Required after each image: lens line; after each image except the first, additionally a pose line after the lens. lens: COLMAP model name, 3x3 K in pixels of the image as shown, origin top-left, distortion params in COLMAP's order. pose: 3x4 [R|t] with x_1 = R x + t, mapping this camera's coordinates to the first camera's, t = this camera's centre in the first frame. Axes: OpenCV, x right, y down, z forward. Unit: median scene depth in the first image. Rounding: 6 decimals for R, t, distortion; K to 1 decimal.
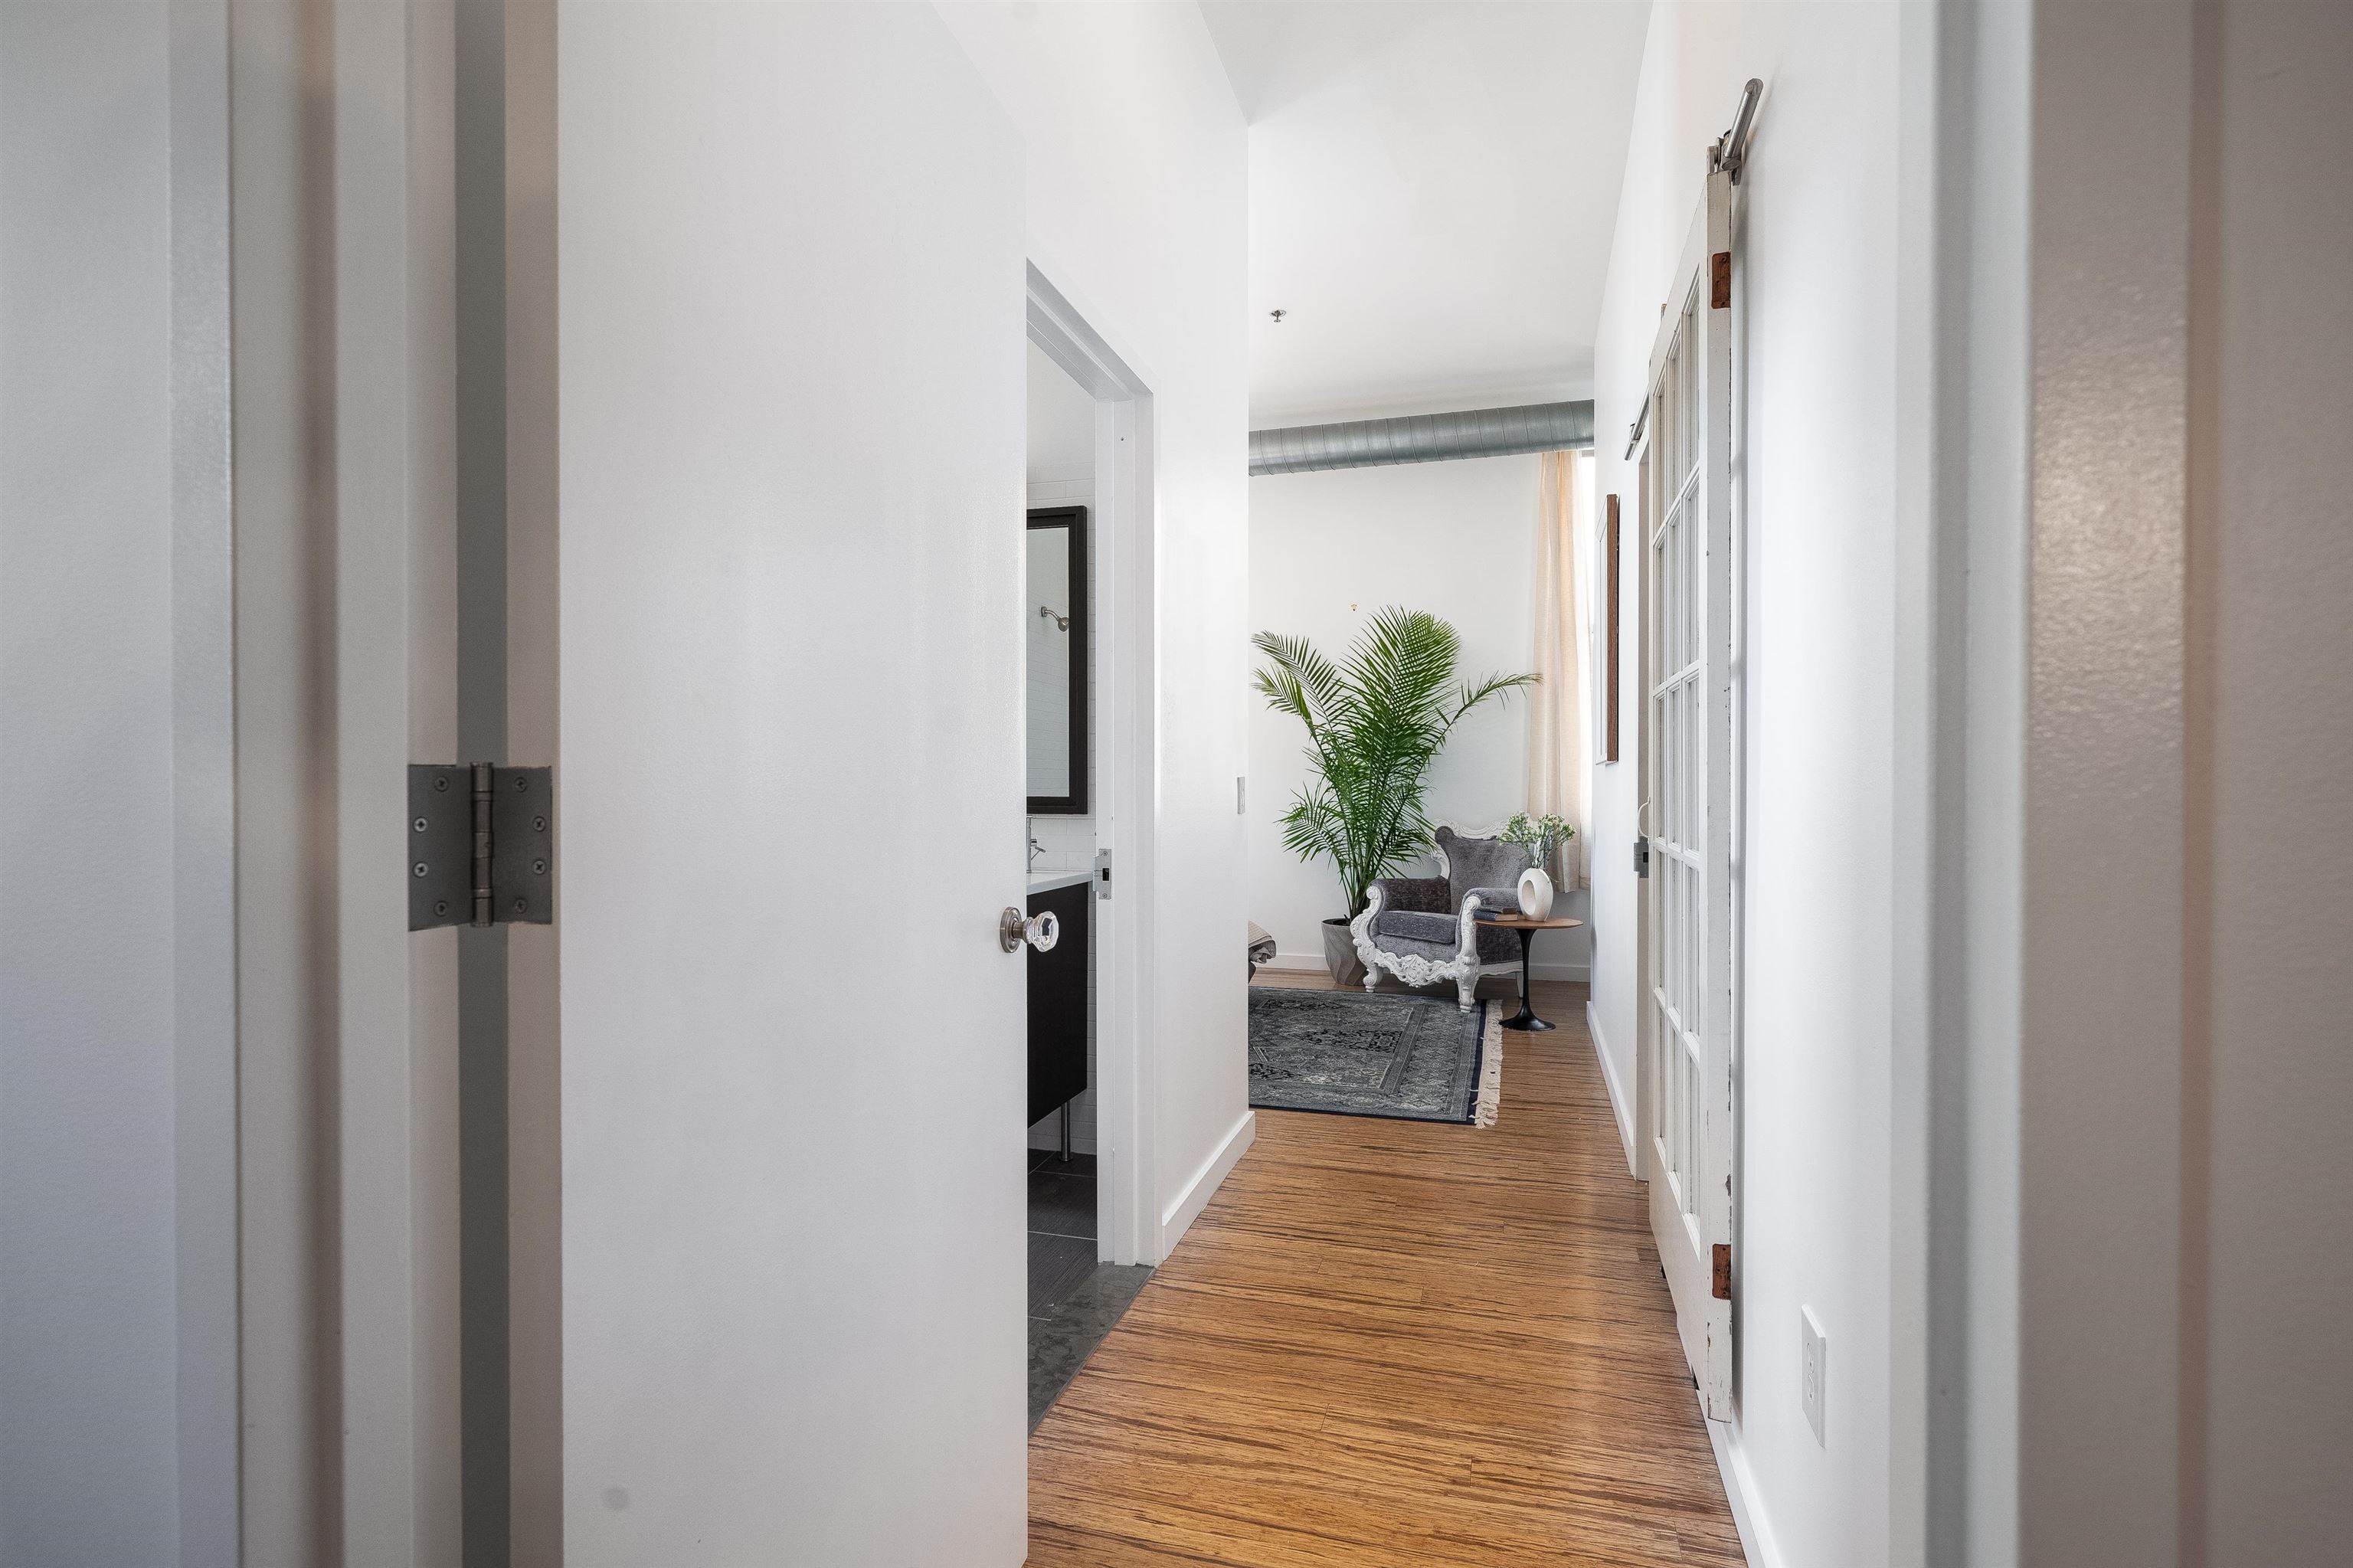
lens RADIAL K [[1141.1, 0, 1173.4], [0, 1141.1, 785.2], [0, 0, 1]] dist [0.001493, 0.000020]
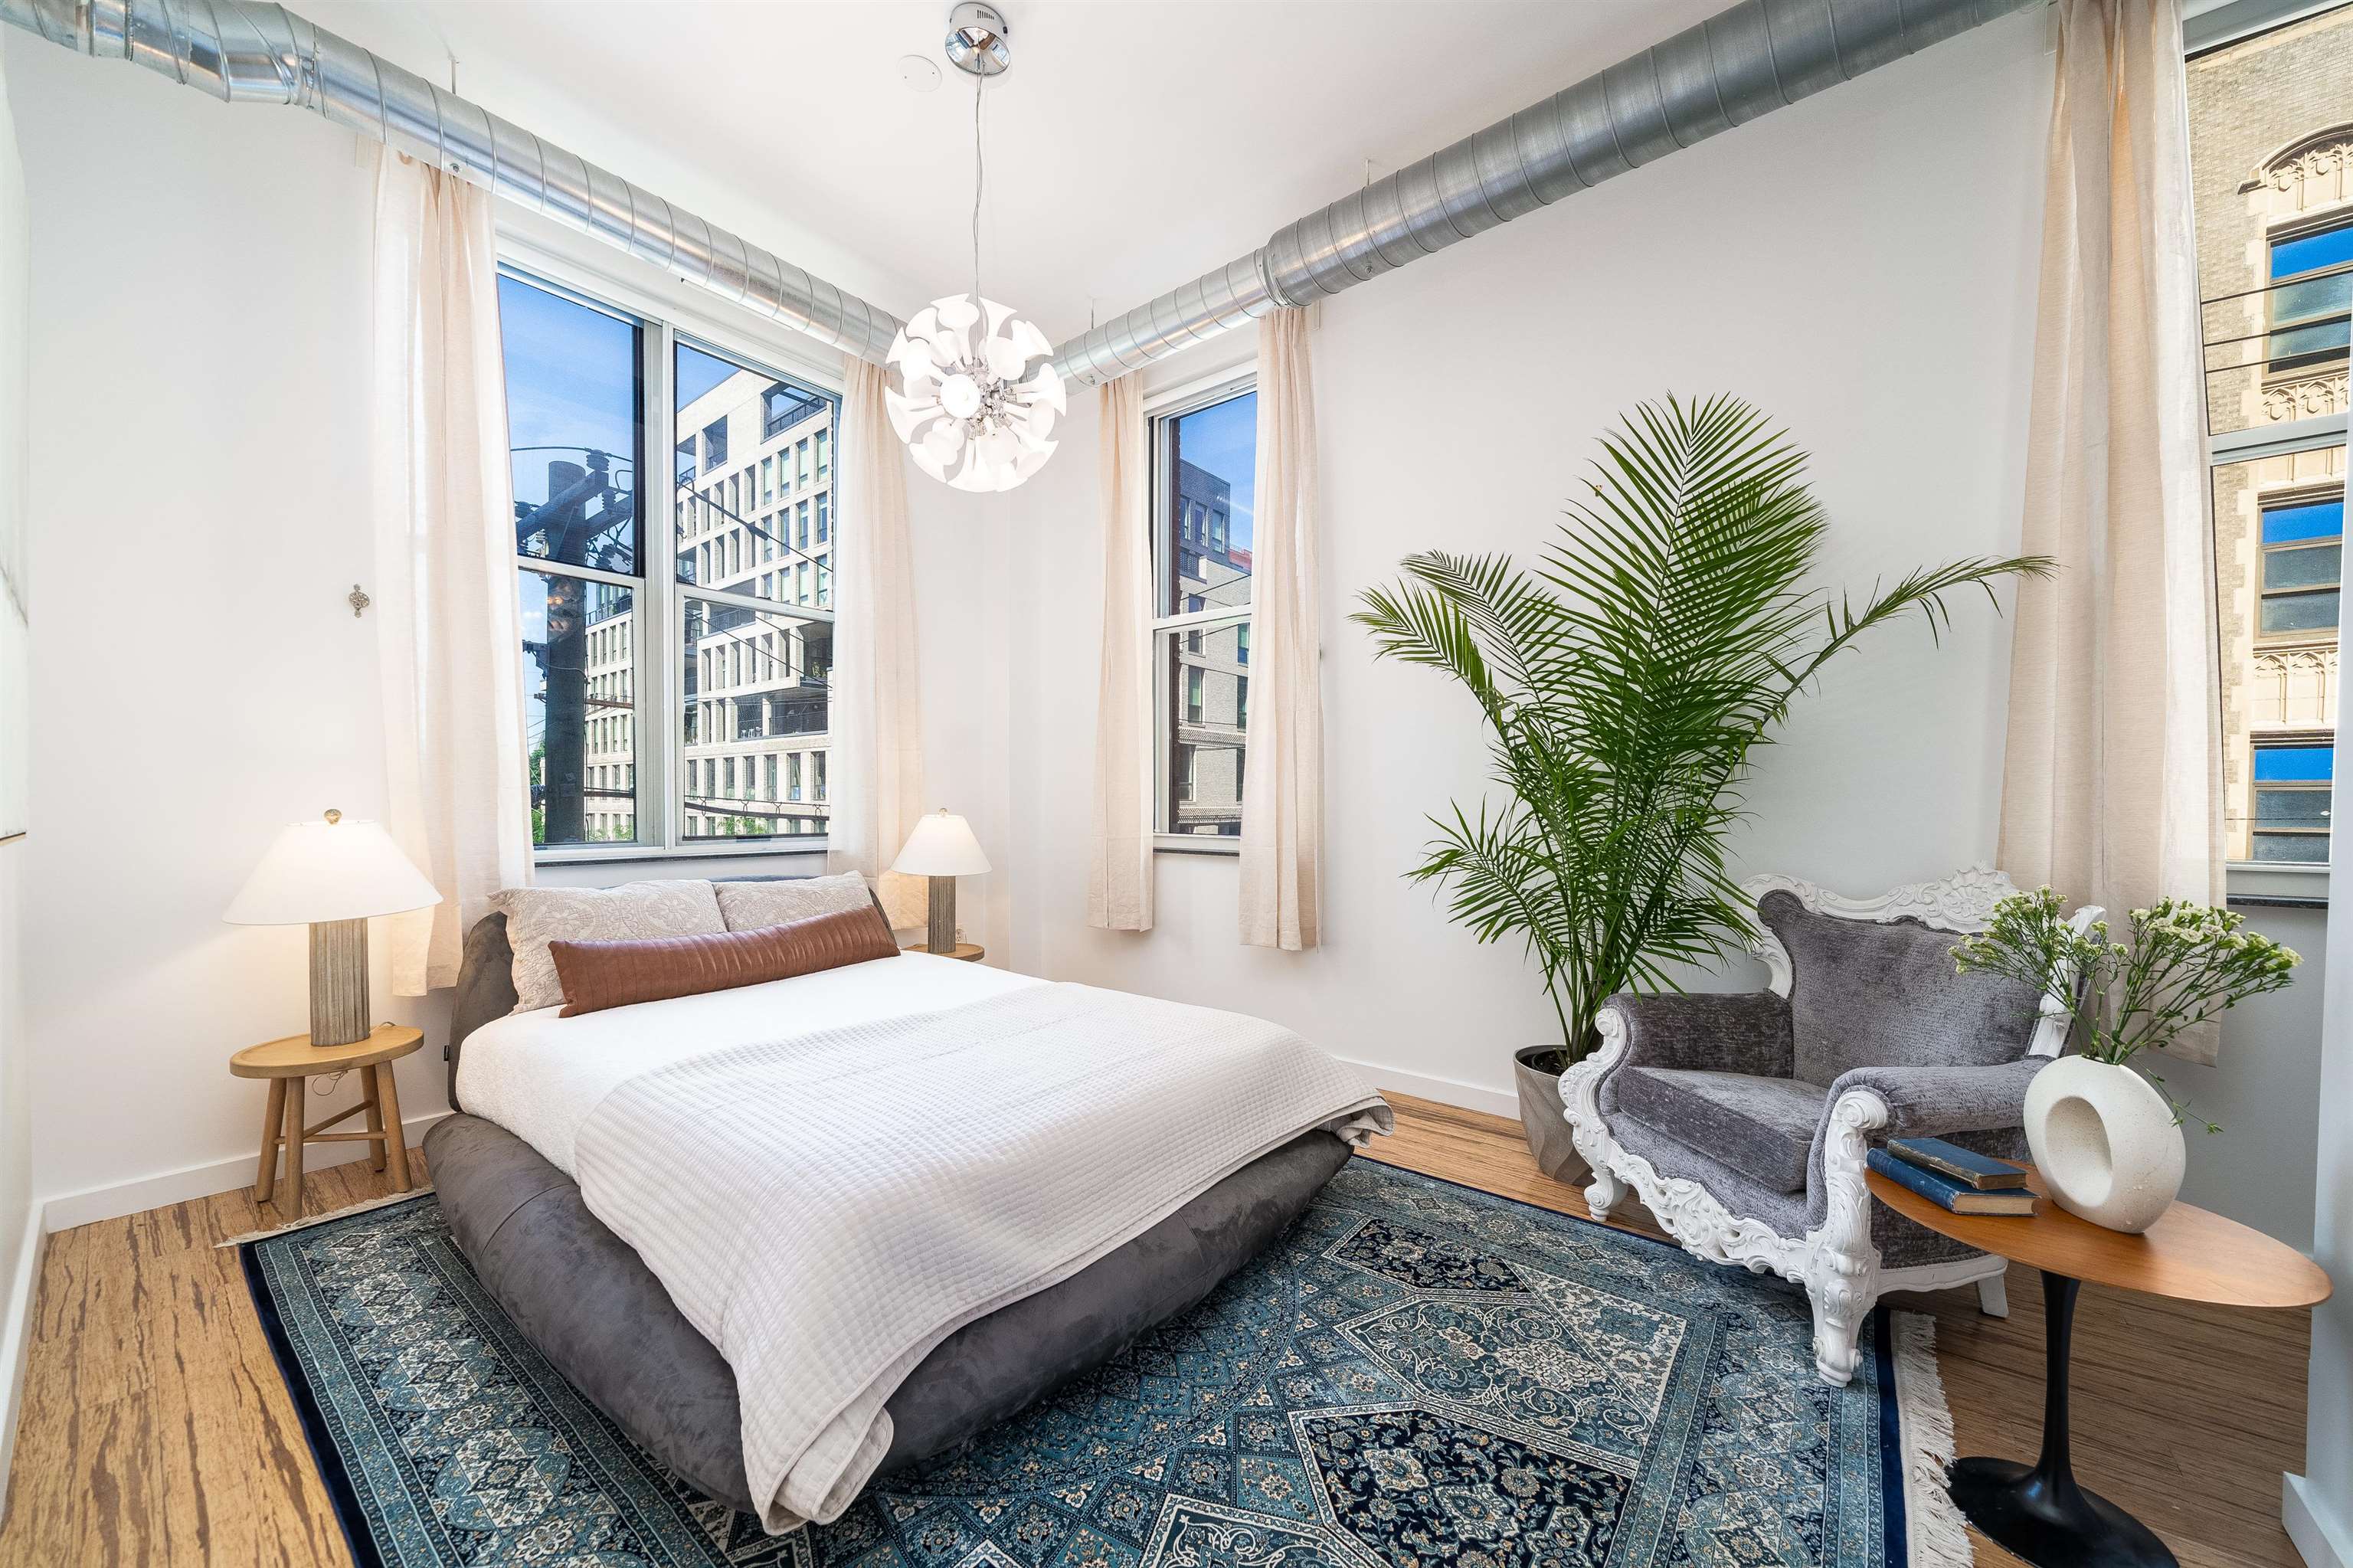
lens RADIAL K [[863.4, 0, 1175.7], [0, 863.4, 826.1], [0, 0, 1]] dist [-0.002990, 0.000040]
pose [[0.928831, 0.010501, -0.370355, 0.136589], [-0.001814, 0.999715, 0.023798, -0.000497], [0.370499, -0.021433, 0.928585, 0.575949]]
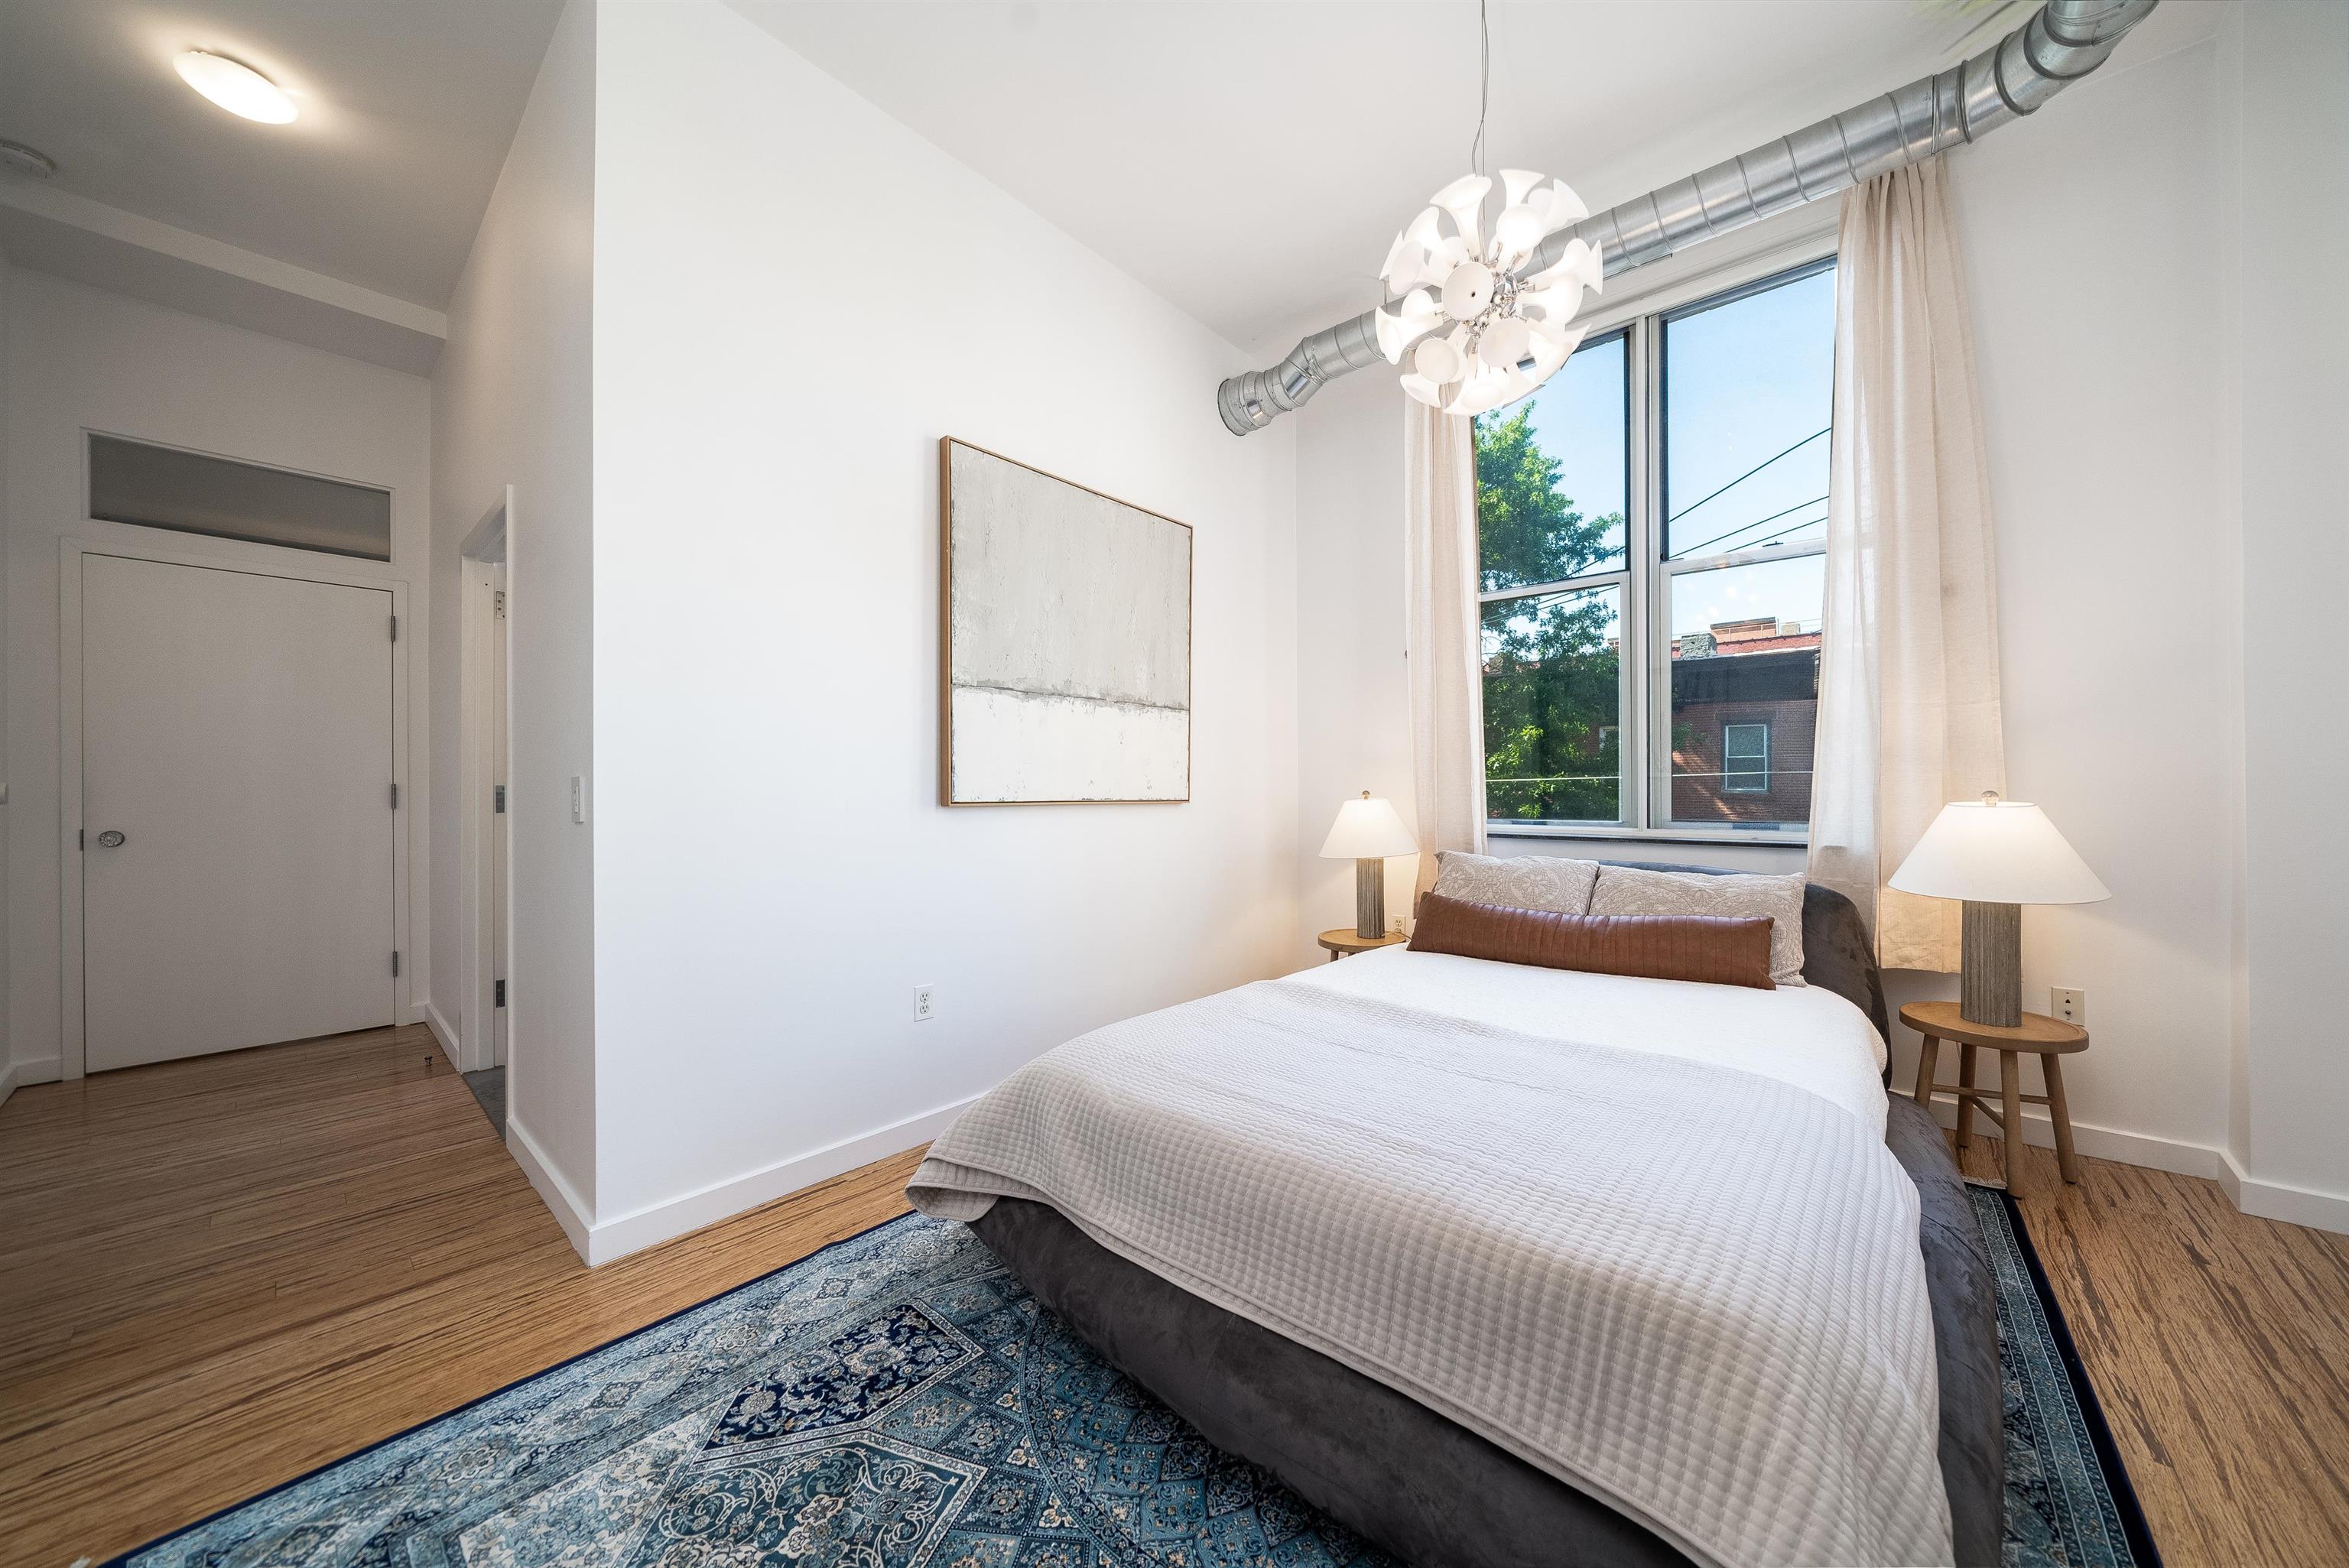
lens RADIAL K [[802.2, 0, 1167.2], [0, 802.2, 780.5], [0, 0, 1]] dist [0.001589, 0.000102]
pose [[-0.419276, -0.009287, -0.907811, 0.243682], [-0.001439, 0.999953, -0.009565, 0.000466], [0.907858, -0.002704, -0.419270, 0.975818]]
